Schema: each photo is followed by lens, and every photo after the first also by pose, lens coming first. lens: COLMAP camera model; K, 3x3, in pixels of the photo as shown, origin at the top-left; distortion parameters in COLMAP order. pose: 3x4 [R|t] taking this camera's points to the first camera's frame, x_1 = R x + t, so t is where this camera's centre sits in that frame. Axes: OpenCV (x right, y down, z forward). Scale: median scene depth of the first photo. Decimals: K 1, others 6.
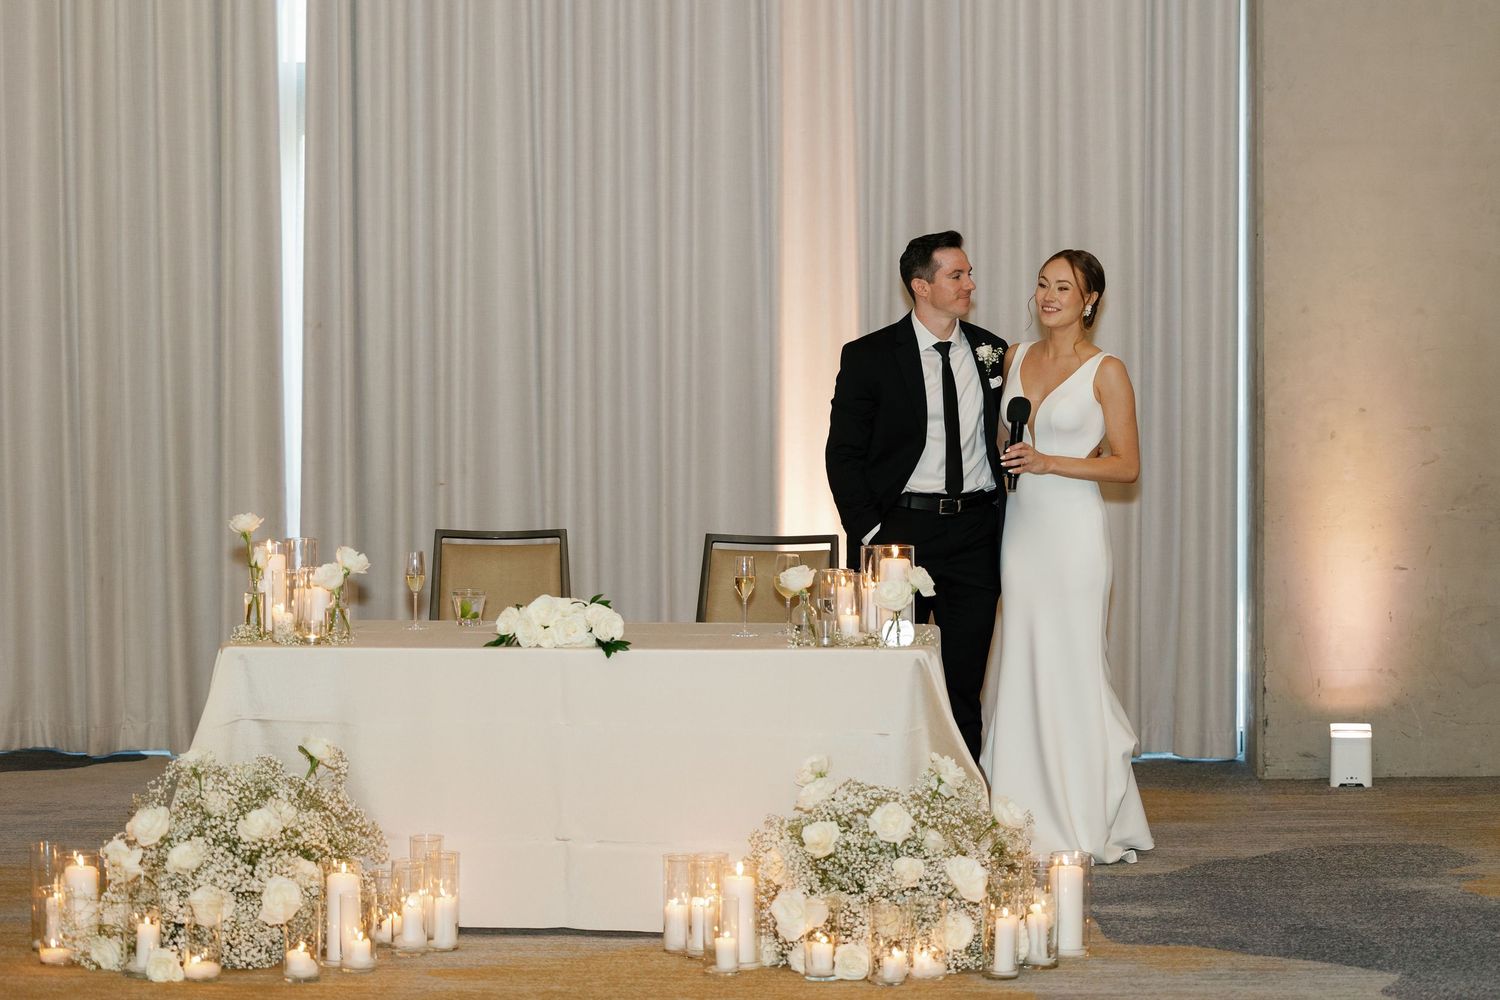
lens RADIAL K [[3379.0, 0, 750.0], [0, 3379.0, 500.0], [0, 0, 1]] dist [-0.029916, -0.089745]
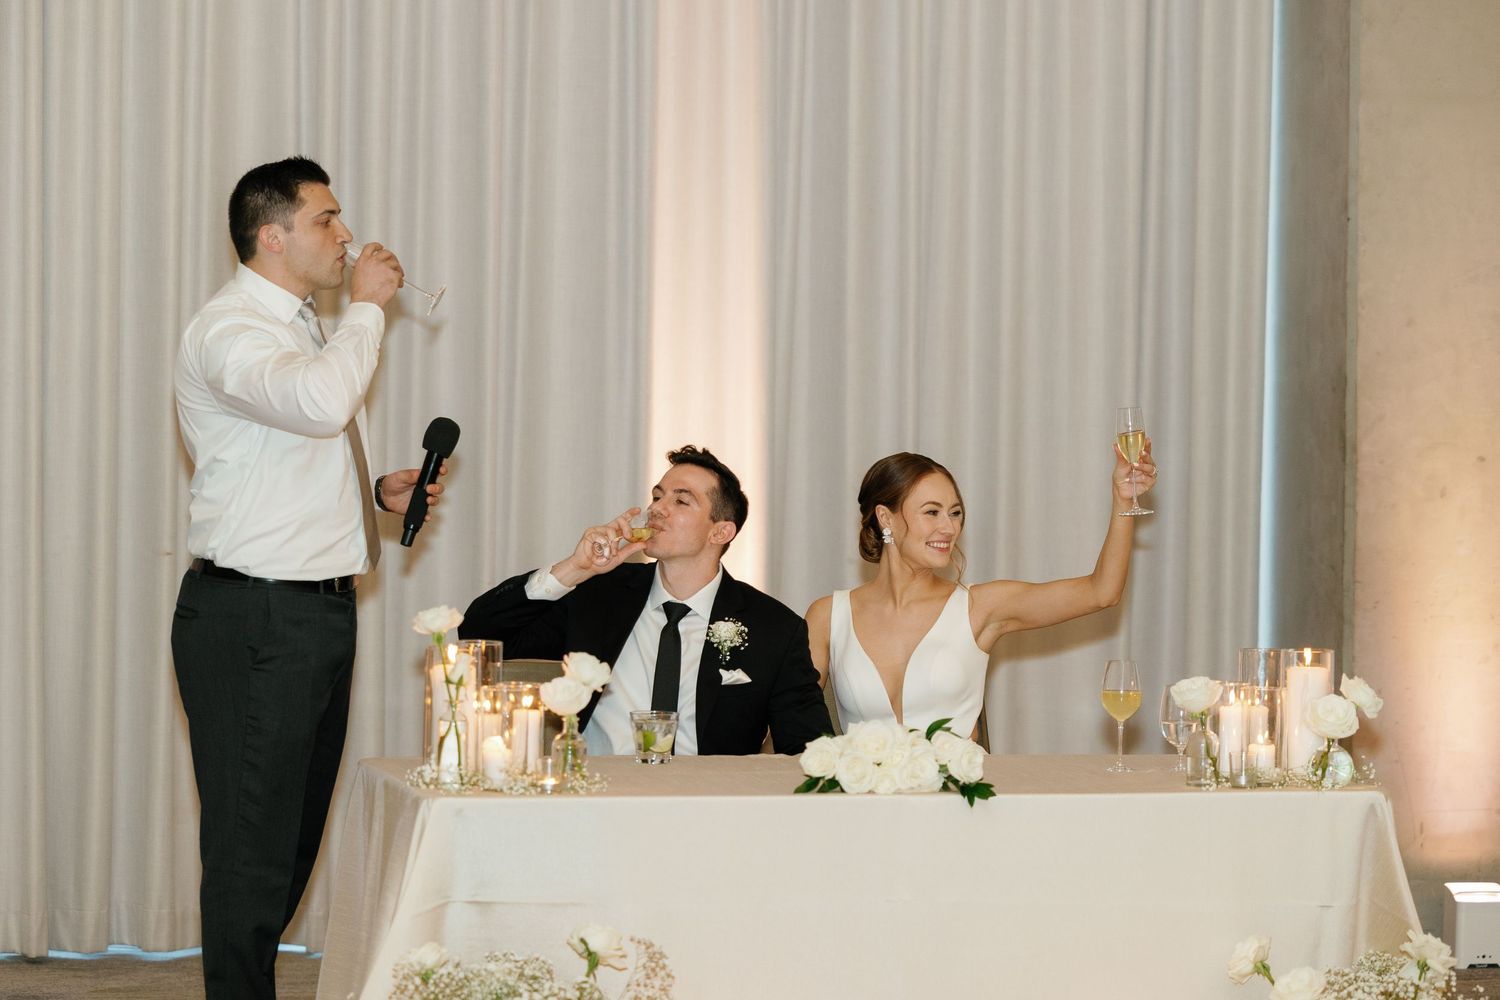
lens RADIAL K [[5002.0, 0, 750.0], [0, 5002.0, 500.0], [0, 0, 1]] dist [-0.172913, 3.388398]
pose [[0.958236, 0.005711, 0.285923, -0.386780], [-0.002372, 0.999925, -0.012022, -0.005547], [-0.285970, 0.010842, 0.958177, -0.004283]]
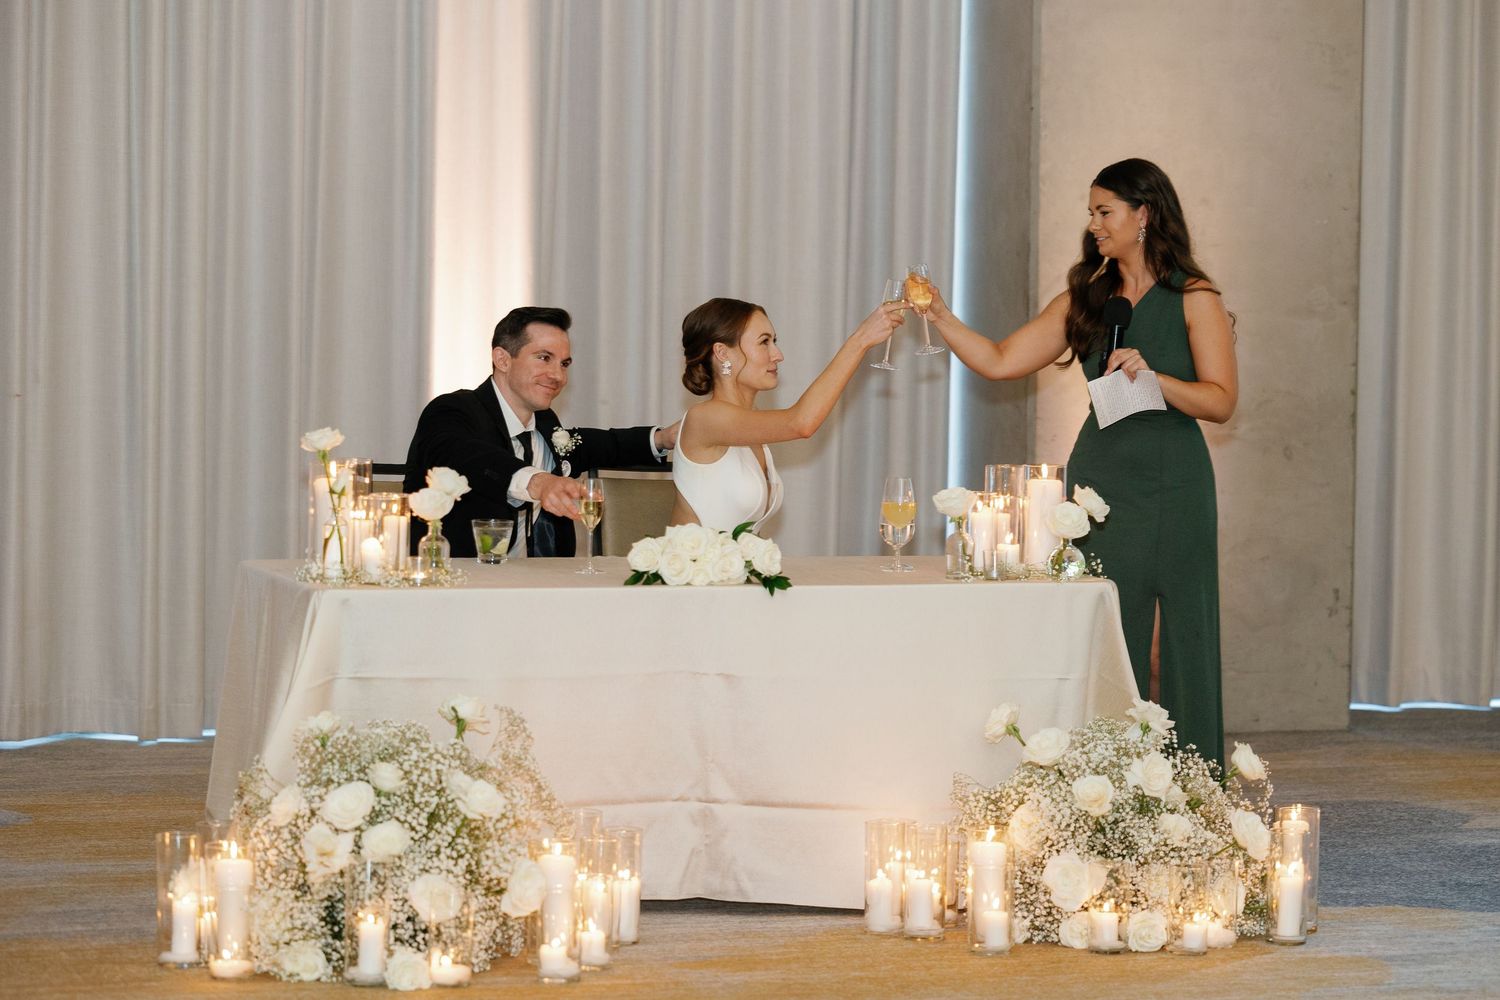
lens RADIAL K [[4471.7, 0, 750.0], [0, 4471.7, 500.0], [0, 0, 1]] dist [-0.027618, 0.172635]
pose [[0.929333, -0.005726, 0.369198, -0.459075], [0.000016, 0.999880, 0.015466, 0.004935], [-0.369243, -0.014367, 0.929222, -0.046322]]
